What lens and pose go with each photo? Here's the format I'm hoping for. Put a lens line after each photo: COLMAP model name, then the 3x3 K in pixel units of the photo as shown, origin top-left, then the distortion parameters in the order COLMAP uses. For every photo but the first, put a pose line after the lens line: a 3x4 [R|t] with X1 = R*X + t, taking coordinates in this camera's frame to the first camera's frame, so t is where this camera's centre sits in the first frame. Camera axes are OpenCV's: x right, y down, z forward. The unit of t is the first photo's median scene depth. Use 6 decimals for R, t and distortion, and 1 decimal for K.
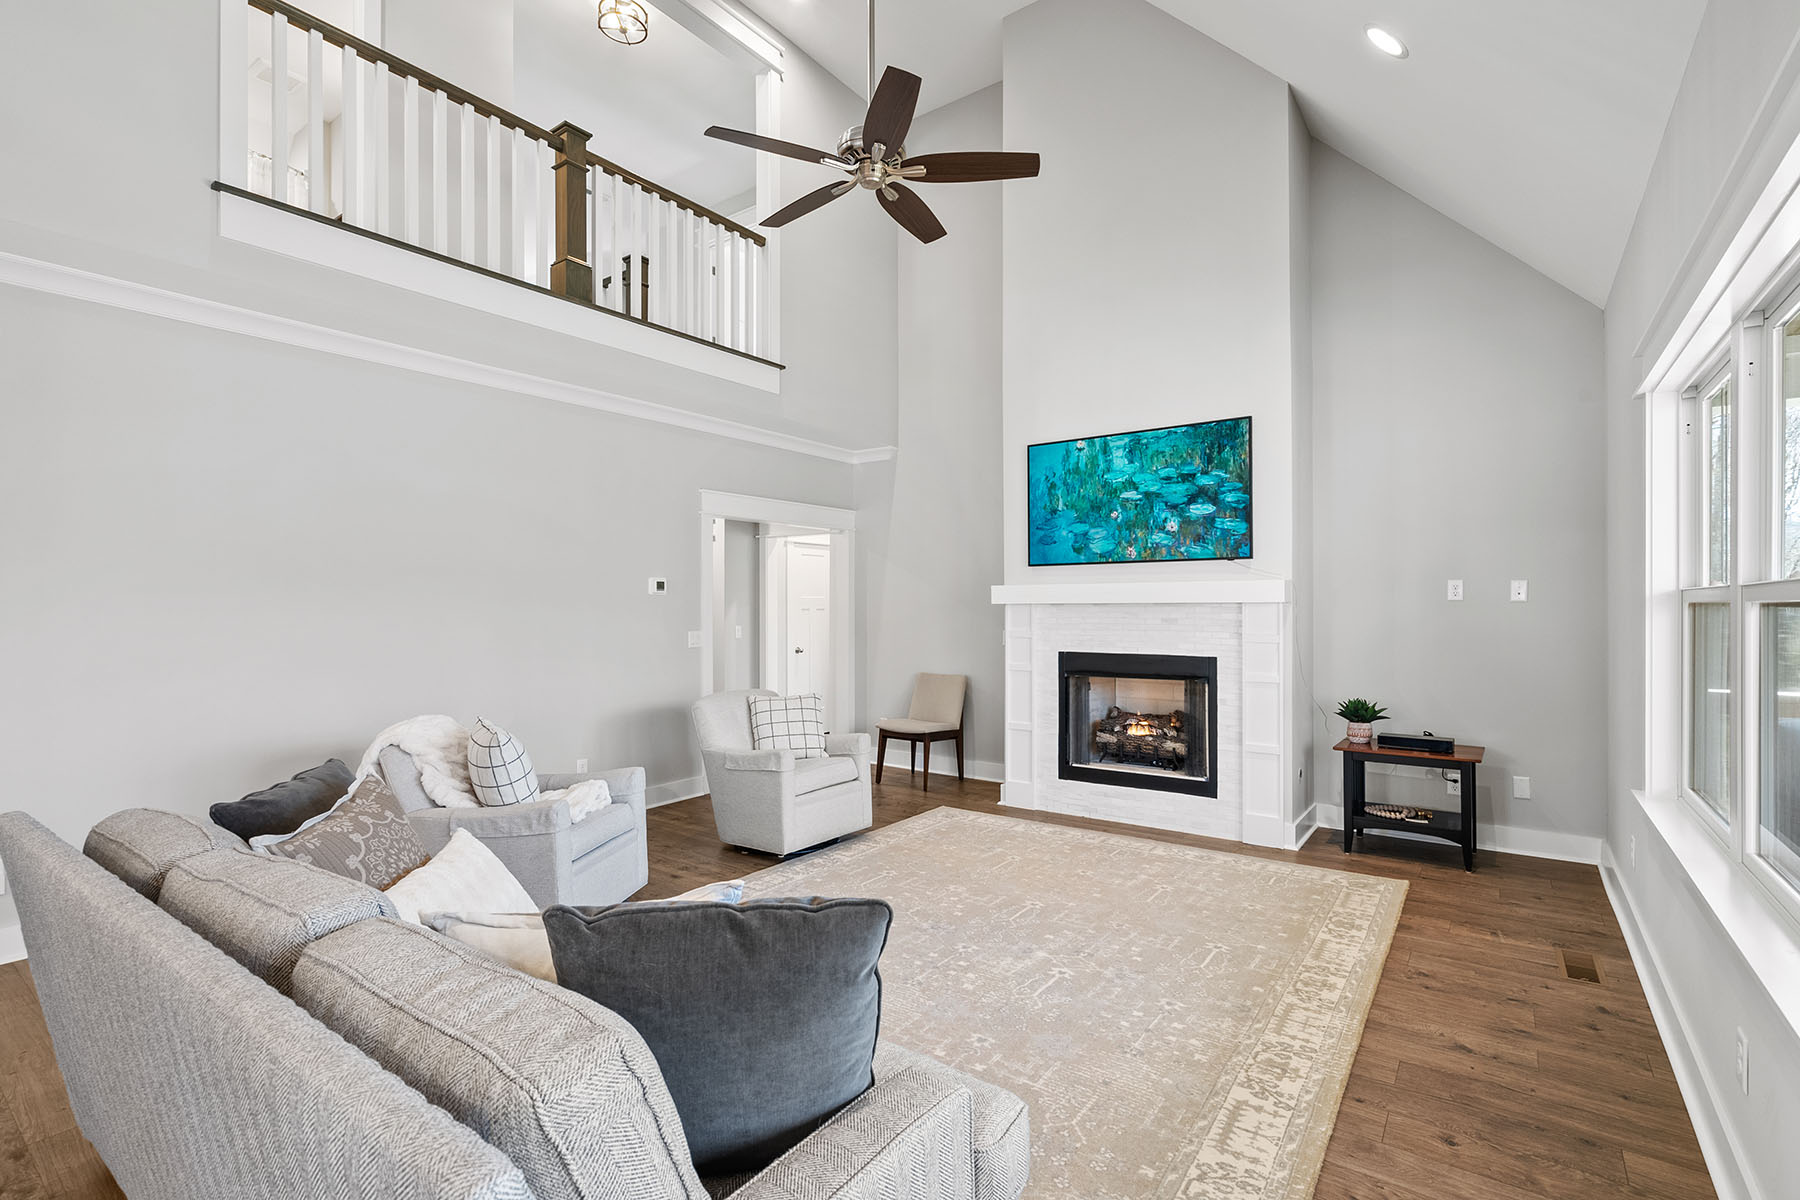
lens RADIAL K [[823.8, 0, 906.3], [0, 823.8, 604.7], [0, 0, 1]] dist [-0.008820, 0.000641]
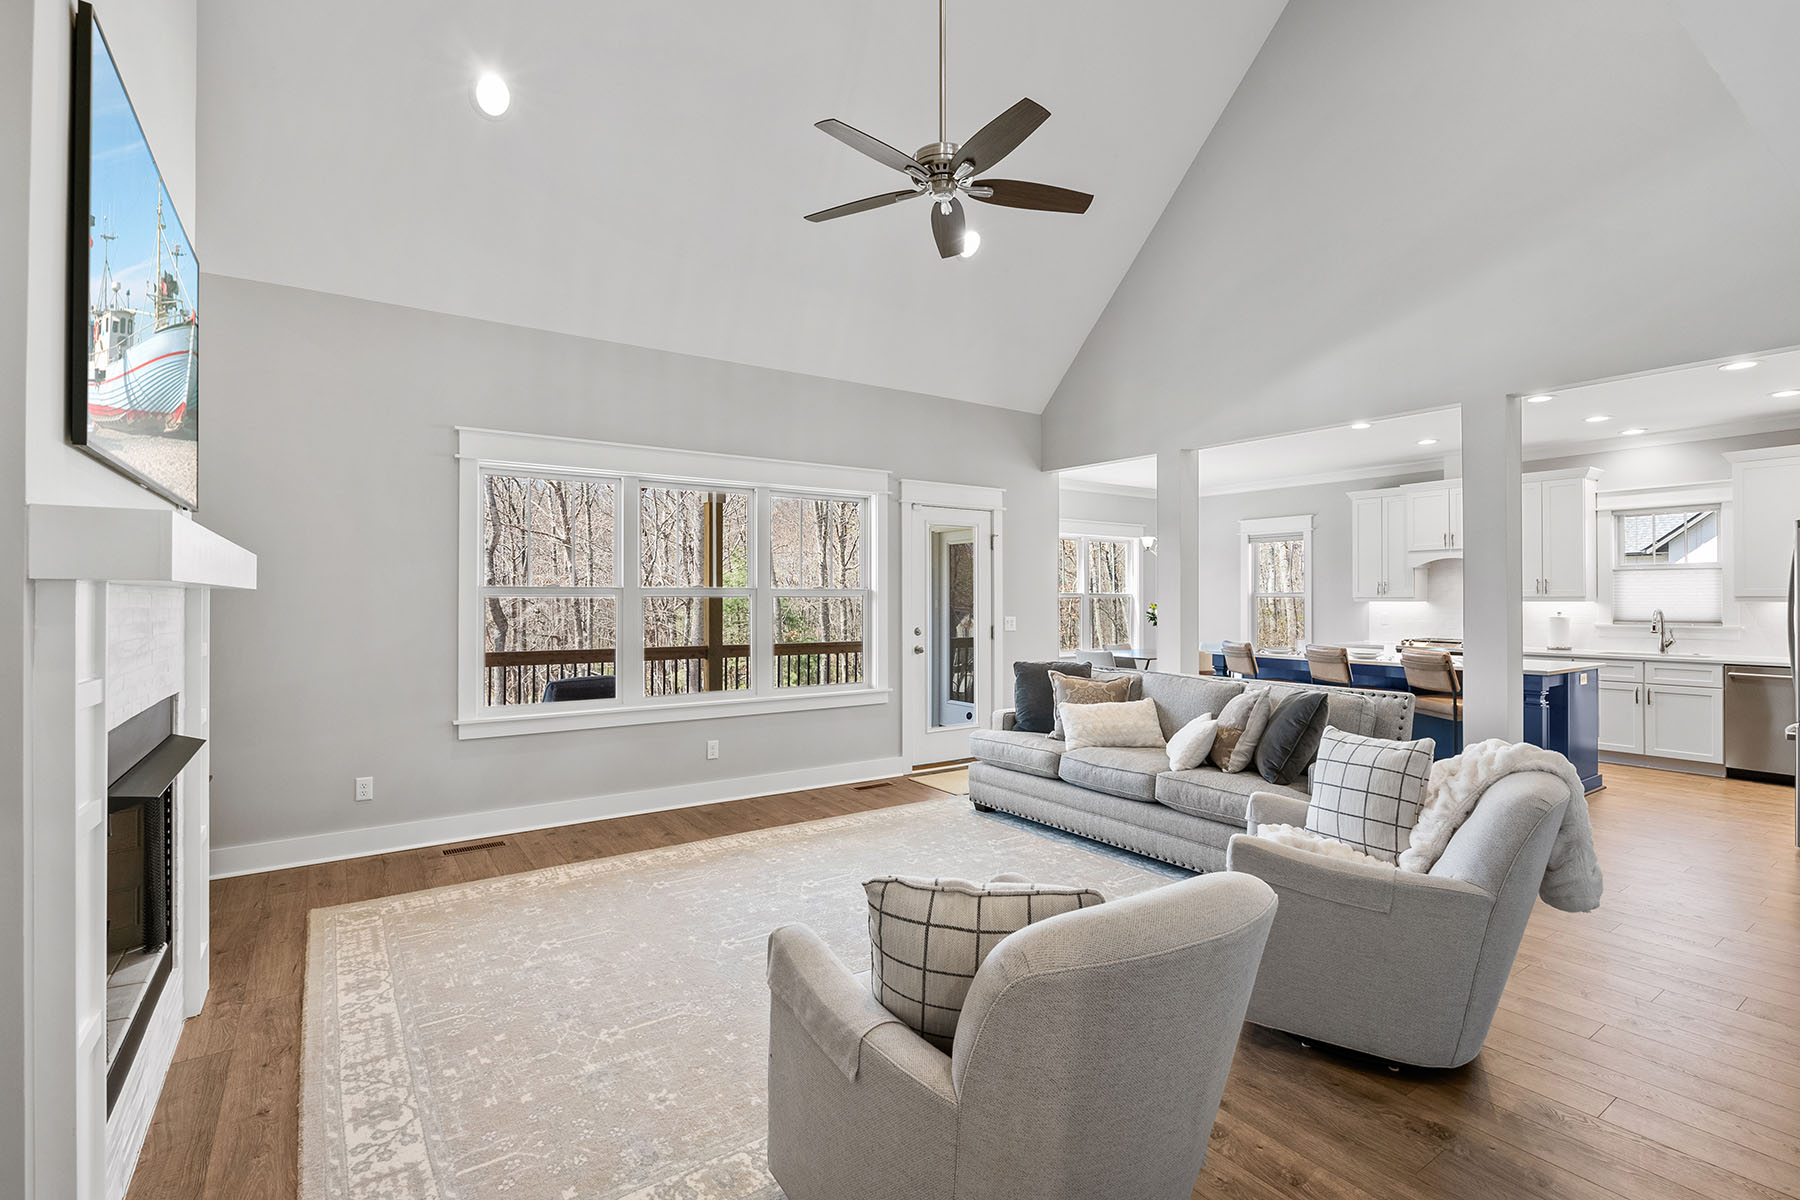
lens RADIAL K [[823.8, 0, 900.2], [0, 823.8, 597.8], [0, 0, 1]] dist [-0.008820, 0.000641]
pose [[-0.943282, 0.003567, 0.331975, -0.328334], [0.003187, 0.999993, -0.001688, 0.008702], [-0.331979, -0.000534, -0.943287, 1.943866]]
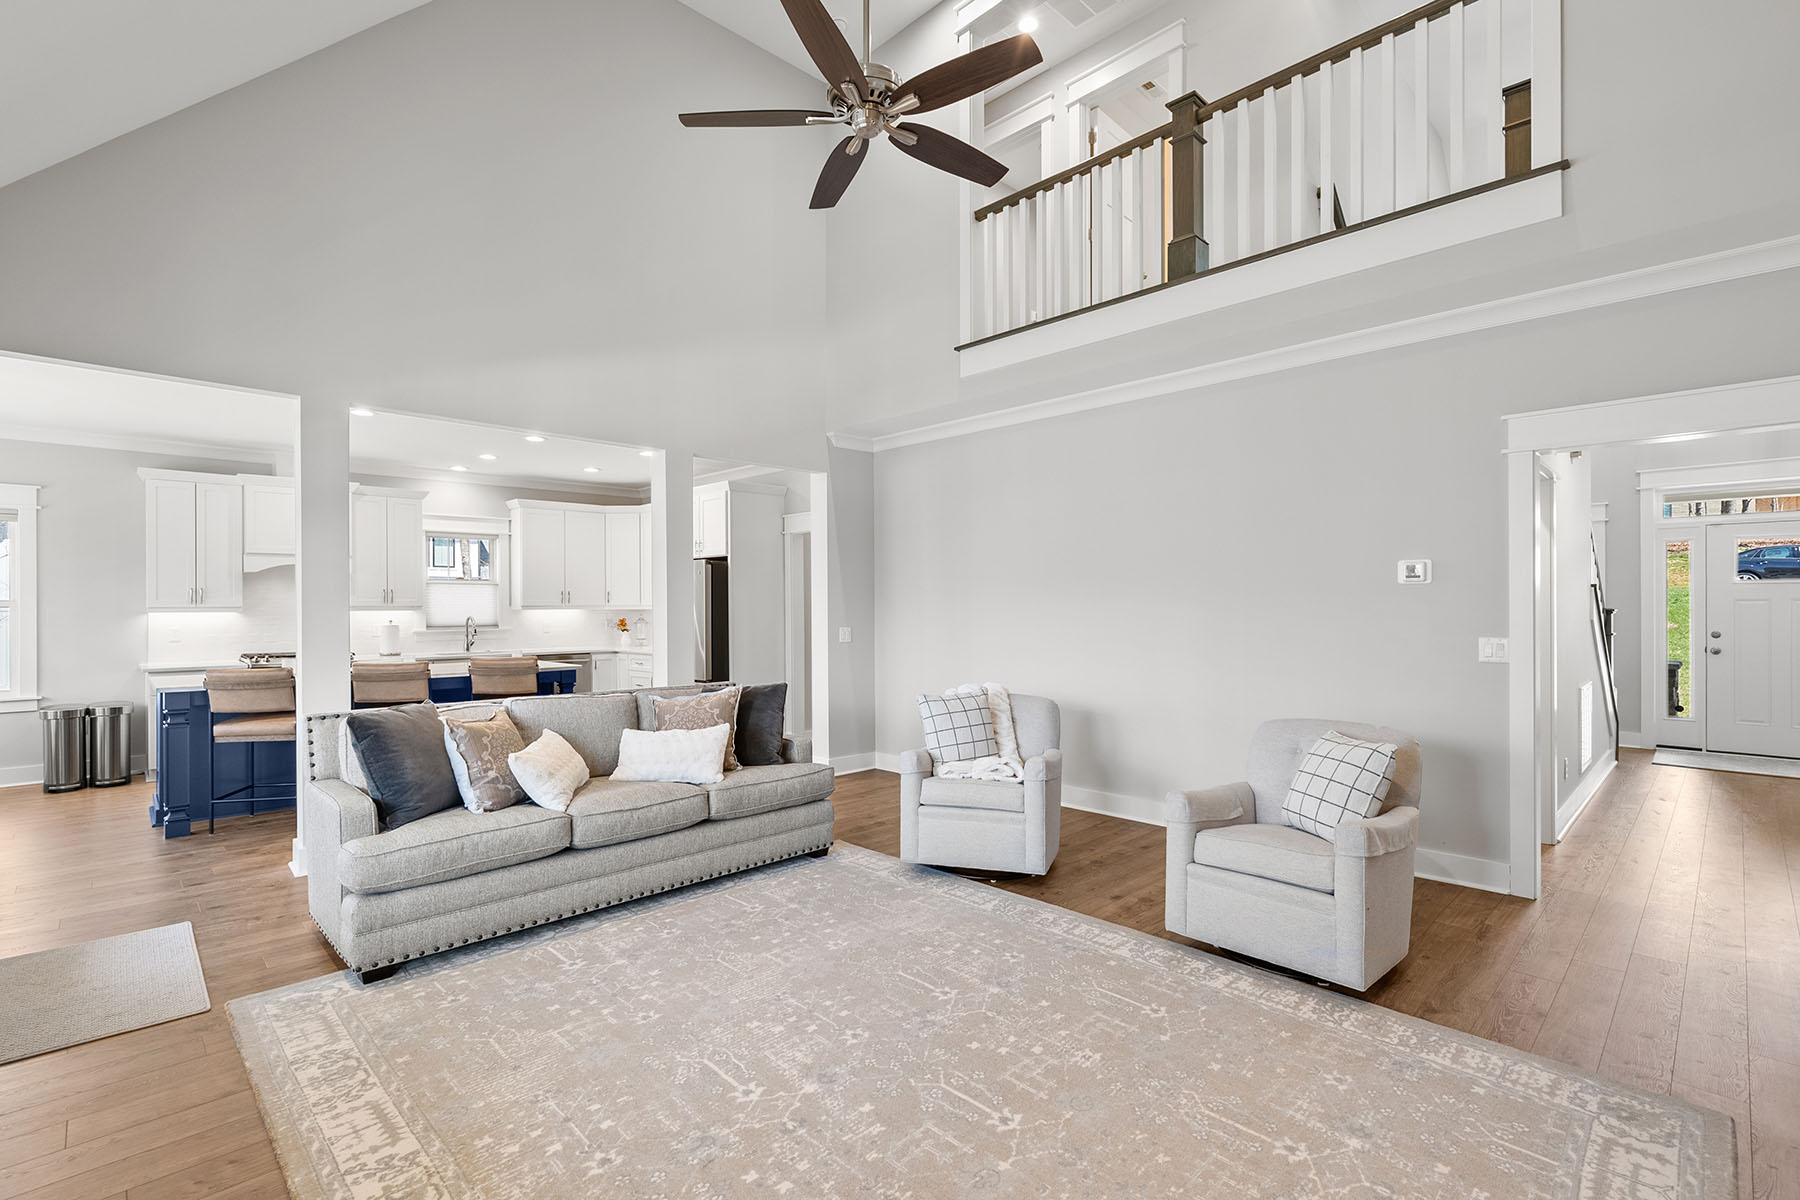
lens RADIAL K [[823.8, 0, 906.7], [0, 823.8, 607.3], [0, 0, 1]] dist [-0.008820, 0.000641]
pose [[-0.165529, 0.005705, -0.986188, 0.808388], [0.004344, 0.999978, 0.005056, 0.005424], [0.986195, -0.003447, -0.165550, 1.144158]]
